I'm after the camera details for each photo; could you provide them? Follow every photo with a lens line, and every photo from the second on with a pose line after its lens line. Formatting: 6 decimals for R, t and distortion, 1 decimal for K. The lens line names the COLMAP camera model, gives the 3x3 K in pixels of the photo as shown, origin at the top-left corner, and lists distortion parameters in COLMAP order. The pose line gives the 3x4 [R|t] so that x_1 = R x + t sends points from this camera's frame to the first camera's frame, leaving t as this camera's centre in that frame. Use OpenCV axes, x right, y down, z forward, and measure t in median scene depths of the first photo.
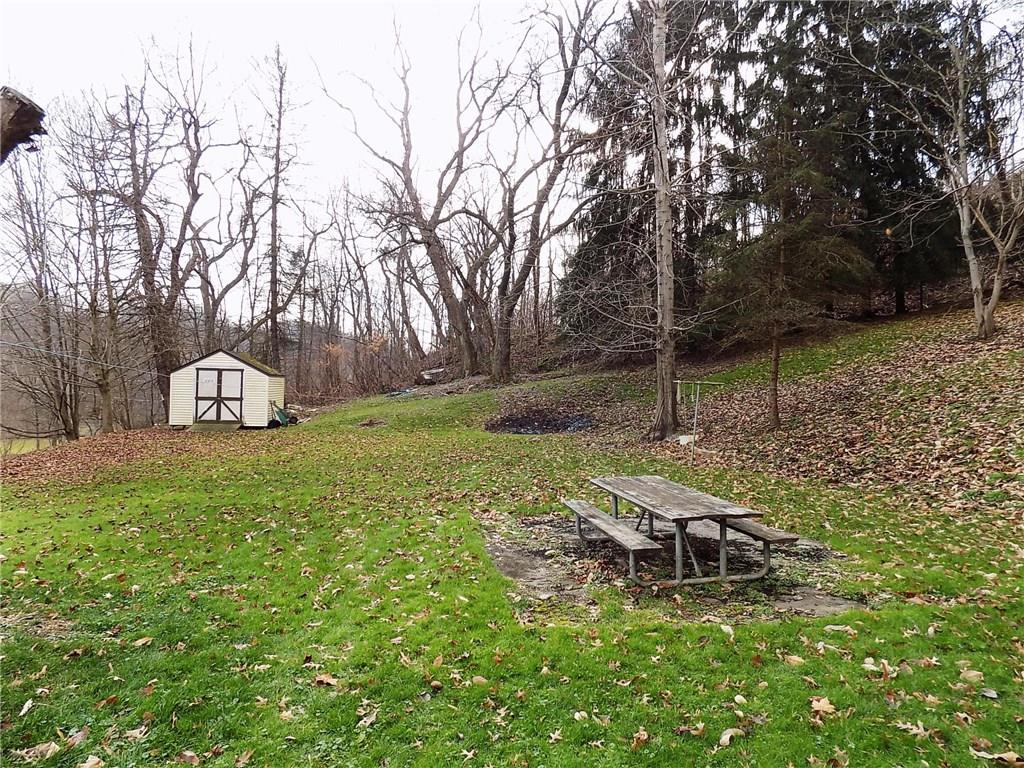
lens RADIAL K [[690.2, 0, 507.8], [0, 690.2, 387.2], [0, 0, 1]] dist [-0.051622, 0.013042]
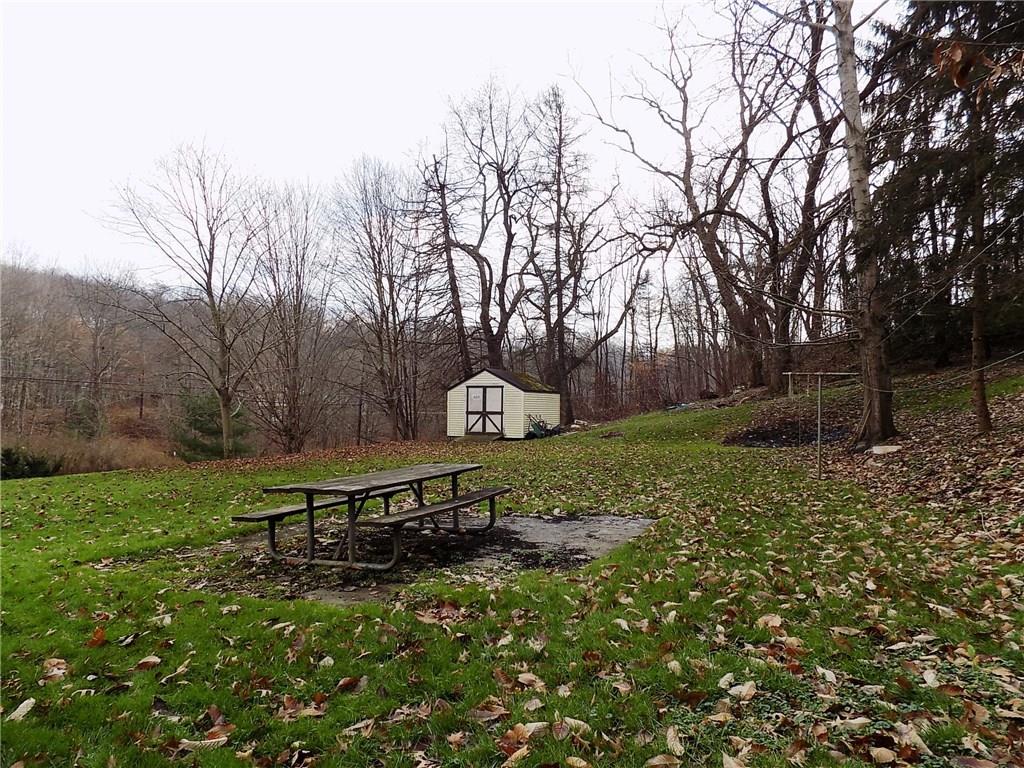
lens RADIAL K [[690.2, 0, 509.0], [0, 690.2, 382.3], [0, 0, 1]] dist [-0.051622, 0.013042]
pose [[0.829192, -0.036307, -0.557784, 0.241594], [0.012083, 0.998819, -0.047053, 0.020471], [0.558833, 0.032277, 0.828652, 0.084434]]
